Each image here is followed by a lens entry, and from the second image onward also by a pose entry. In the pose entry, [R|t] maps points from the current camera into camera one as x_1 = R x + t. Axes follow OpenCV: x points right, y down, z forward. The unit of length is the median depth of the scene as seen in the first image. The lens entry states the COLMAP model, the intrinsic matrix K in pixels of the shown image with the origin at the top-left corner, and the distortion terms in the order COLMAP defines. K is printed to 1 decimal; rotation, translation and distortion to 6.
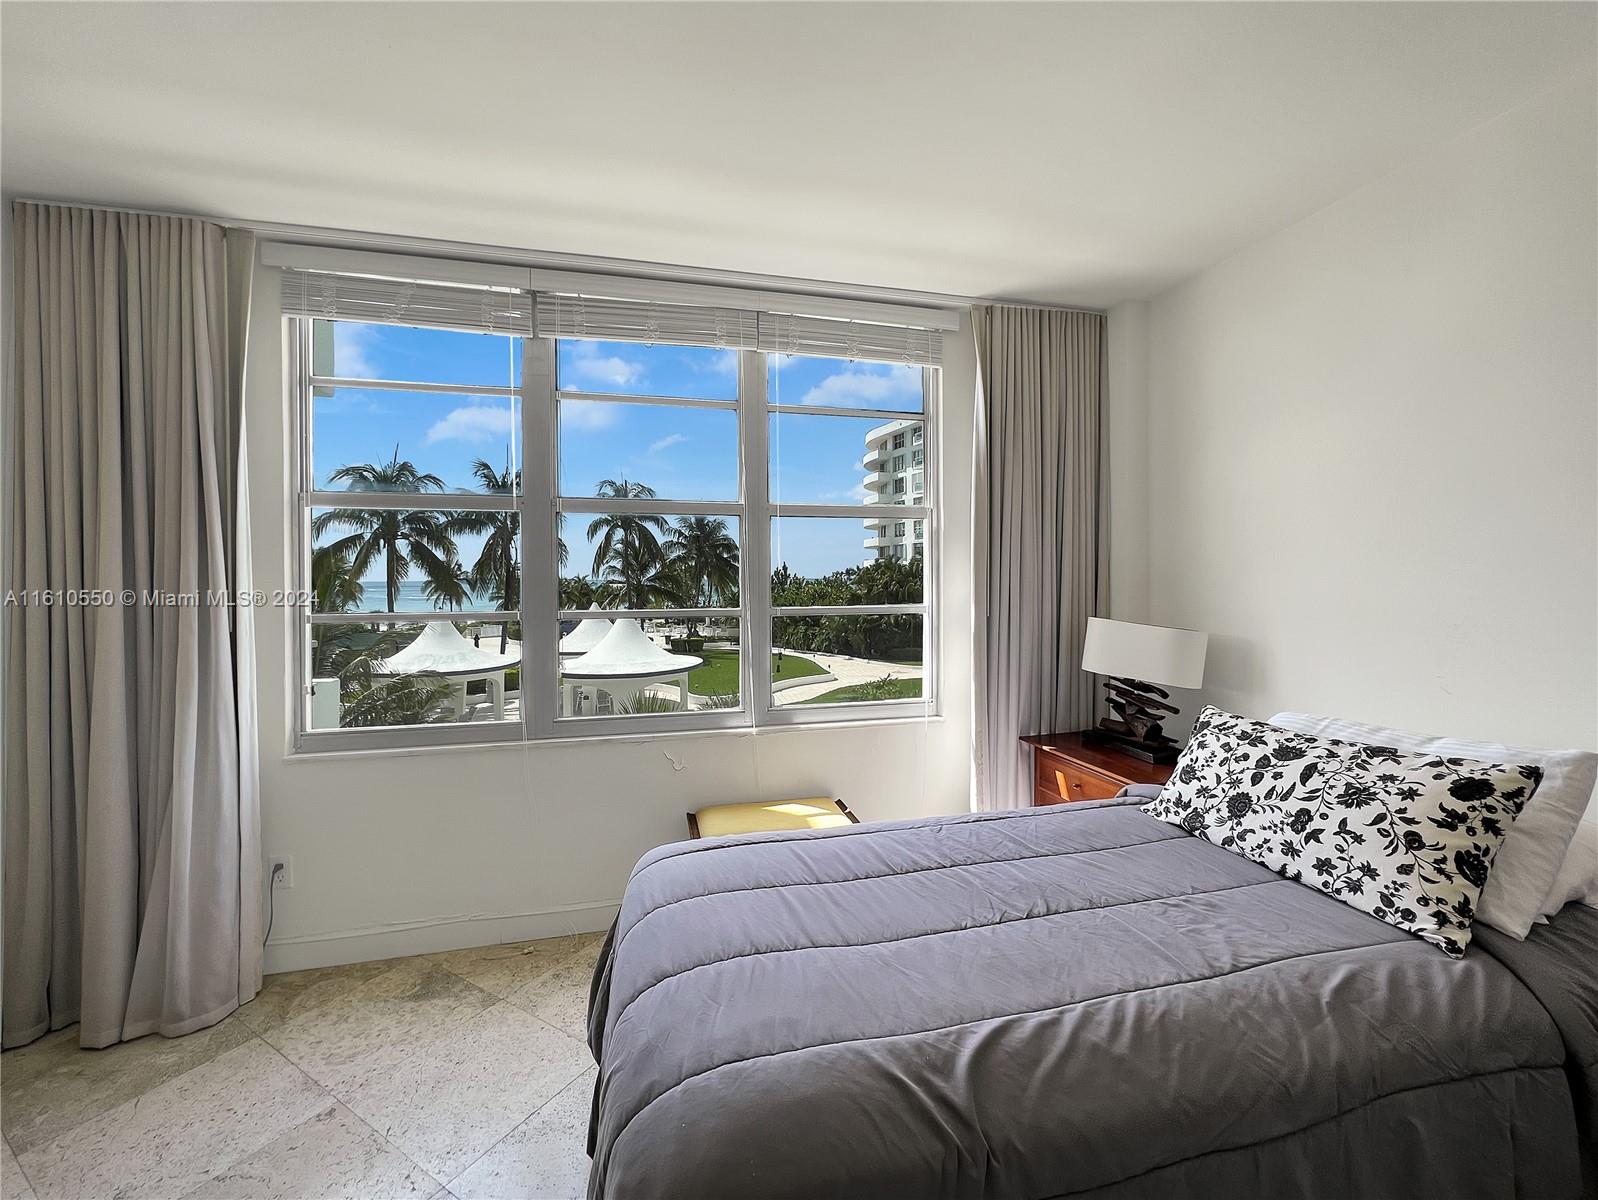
lens RADIAL K [[647.8, 0, 801.8], [0, 647.8, 590.5], [0, 0, 1]] dist [0.001838, 0.000353]
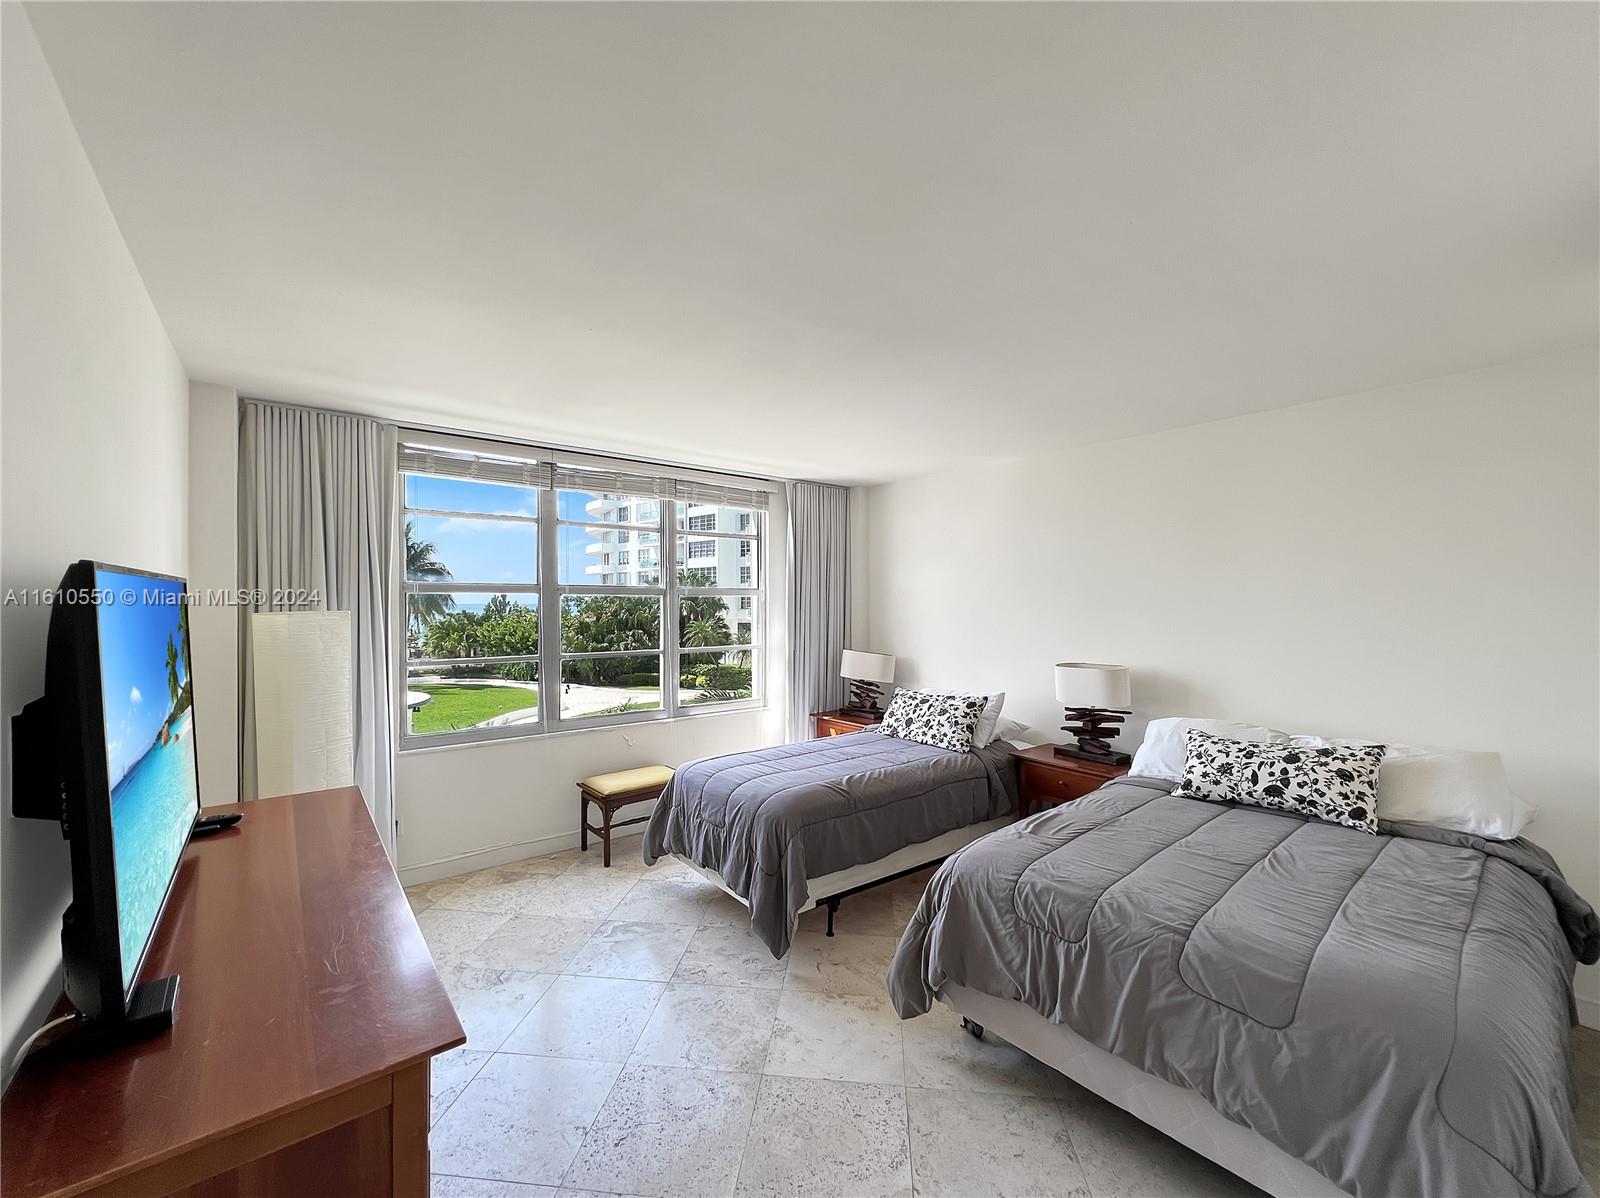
lens RADIAL K [[650.3, 0, 787.9], [0, 650.3, 611.8], [0, 0, 1]] dist [0.011306, 0.000025]
pose [[0.915090, -0.001441, 0.403246, -0.885873], [0.003797, 0.999980, -0.005045, -0.112251], [-0.403231, 0.006148, 0.915078, -1.288953]]
